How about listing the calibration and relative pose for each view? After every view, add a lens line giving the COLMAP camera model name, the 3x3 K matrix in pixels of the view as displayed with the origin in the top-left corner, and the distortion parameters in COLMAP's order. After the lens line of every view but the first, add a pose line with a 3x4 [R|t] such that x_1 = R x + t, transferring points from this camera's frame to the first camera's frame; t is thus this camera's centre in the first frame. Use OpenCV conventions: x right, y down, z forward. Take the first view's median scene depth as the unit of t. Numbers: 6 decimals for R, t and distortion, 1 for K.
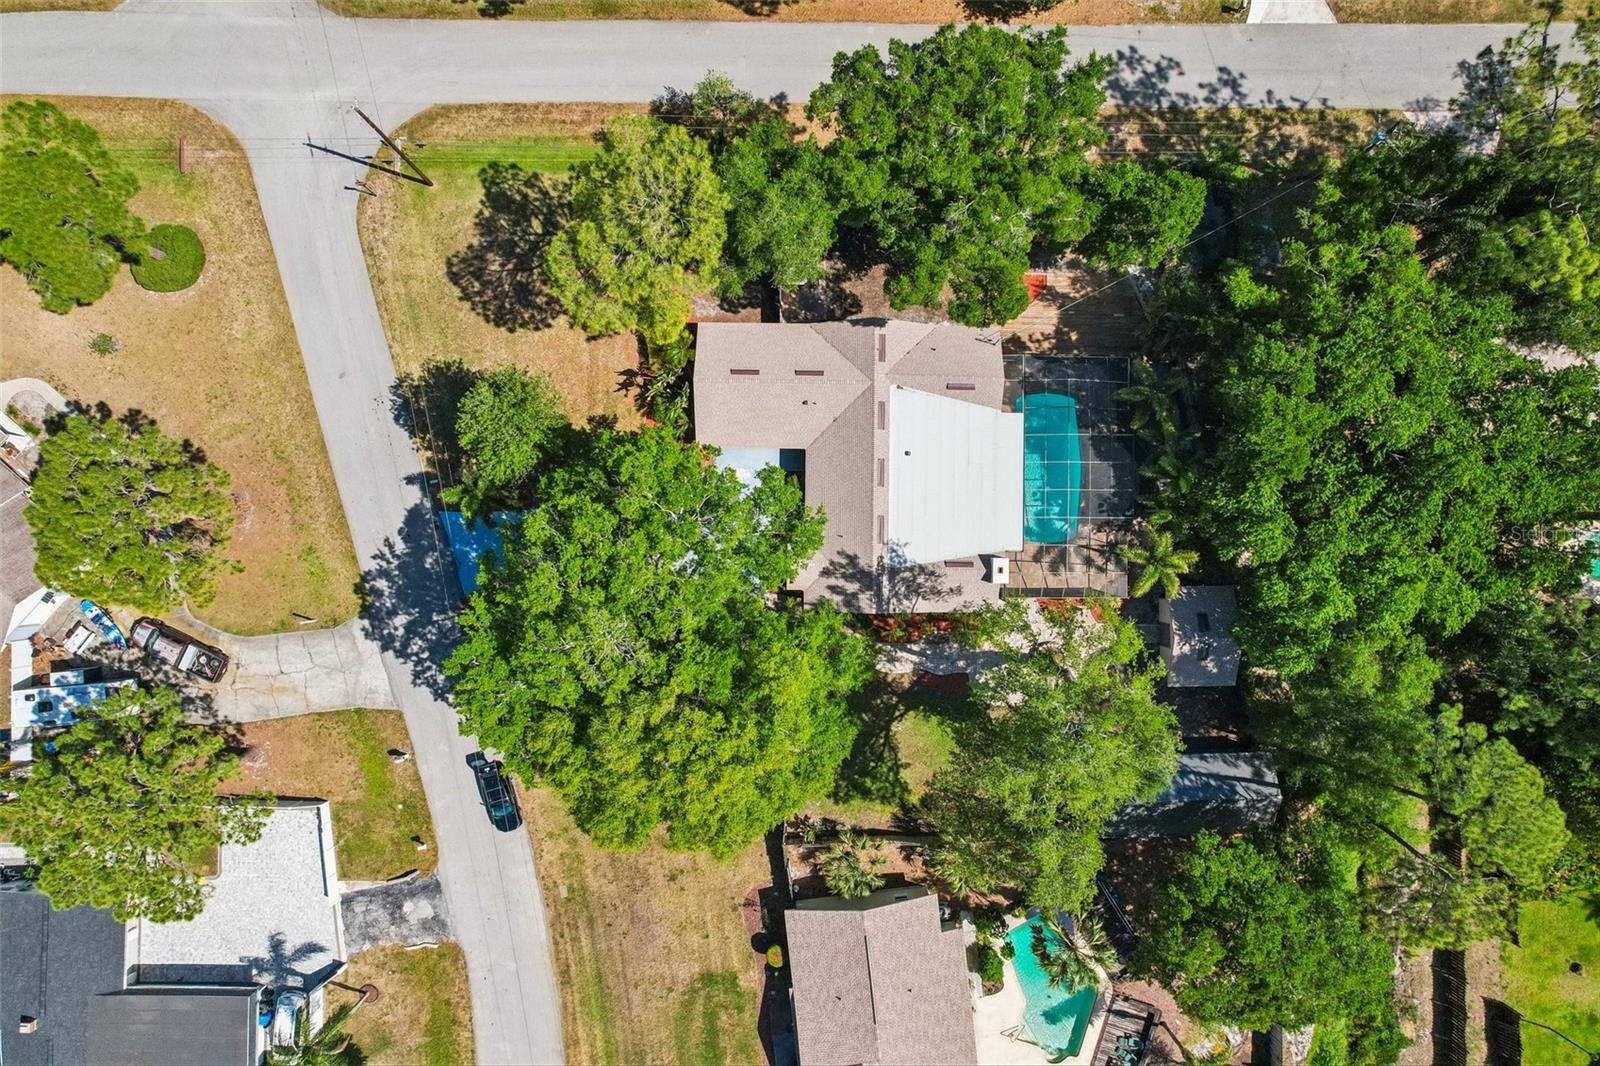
lens RADIAL K [[1011.3, 0, 796.7], [0, 1011.3, 555.8], [0, 0, 1]] dist [-0.081971, 0.059399]
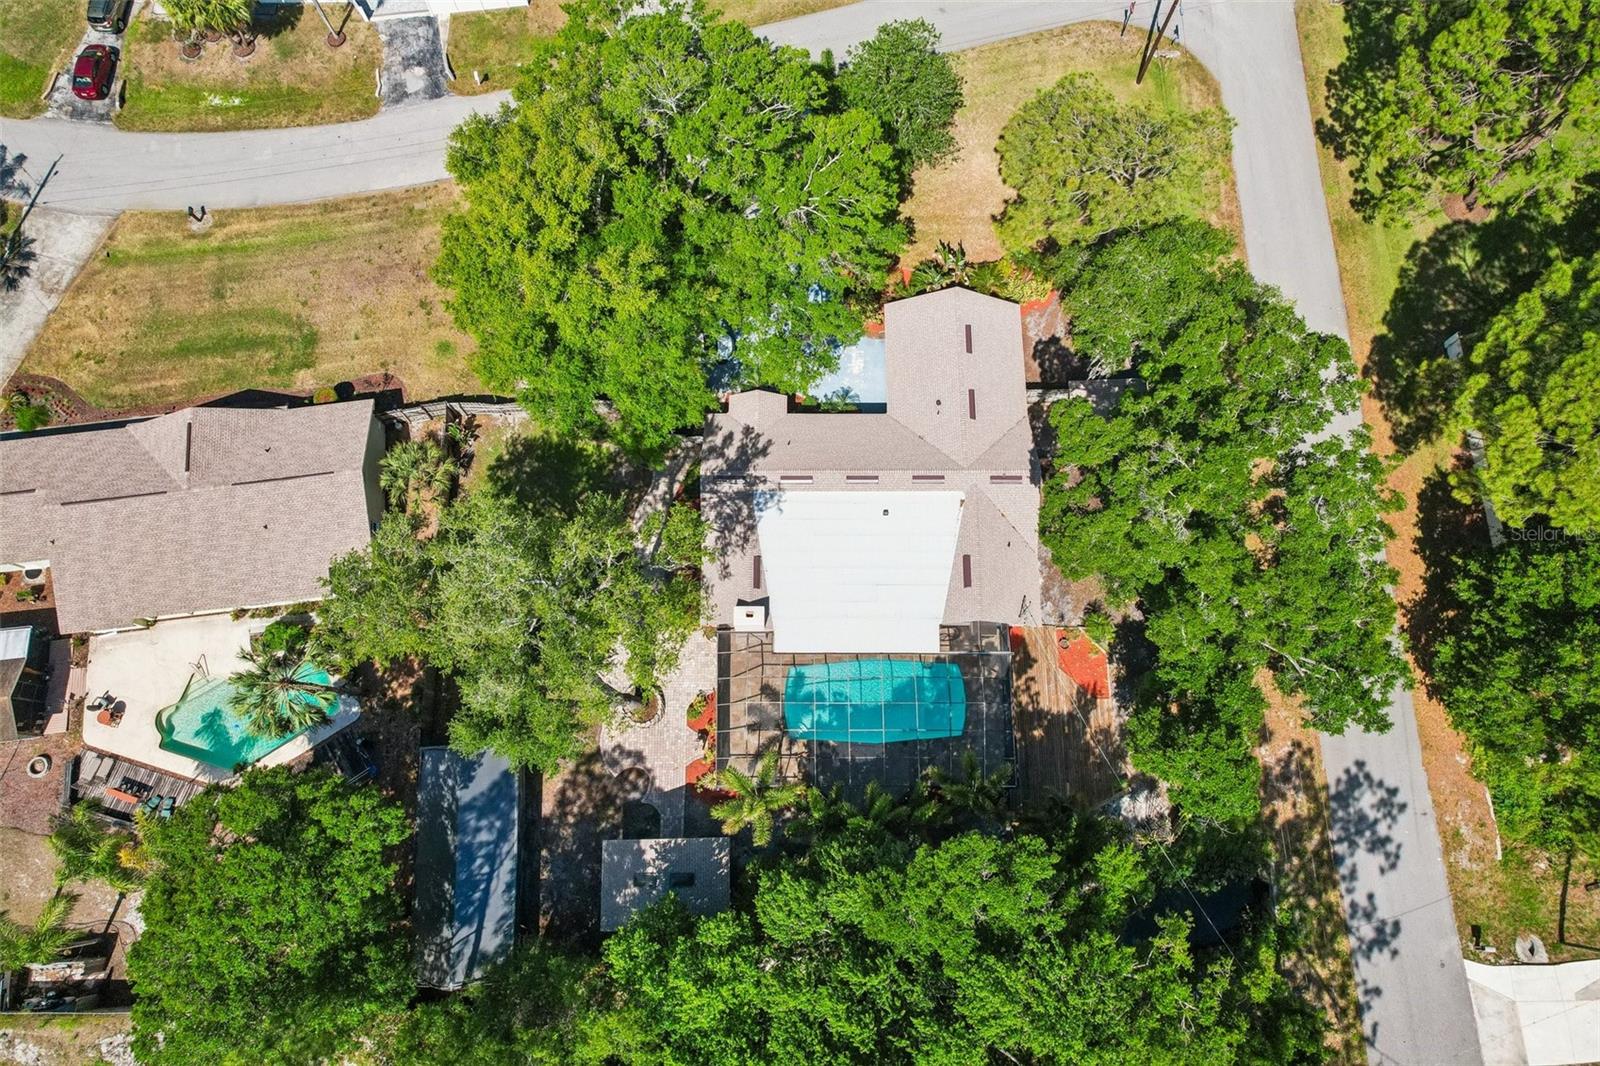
lens RADIAL K [[1016.6, 0, 783.0], [0, 1016.6, 536.7], [0, 0, 1]] dist [-0.092942, 0.084601]
pose [[0.007462, 0.960736, -0.277364, 0.349334], [-0.999958, 0.008634, 0.003004, -0.015347], [0.005280, 0.277330, 0.960760, 0.164694]]
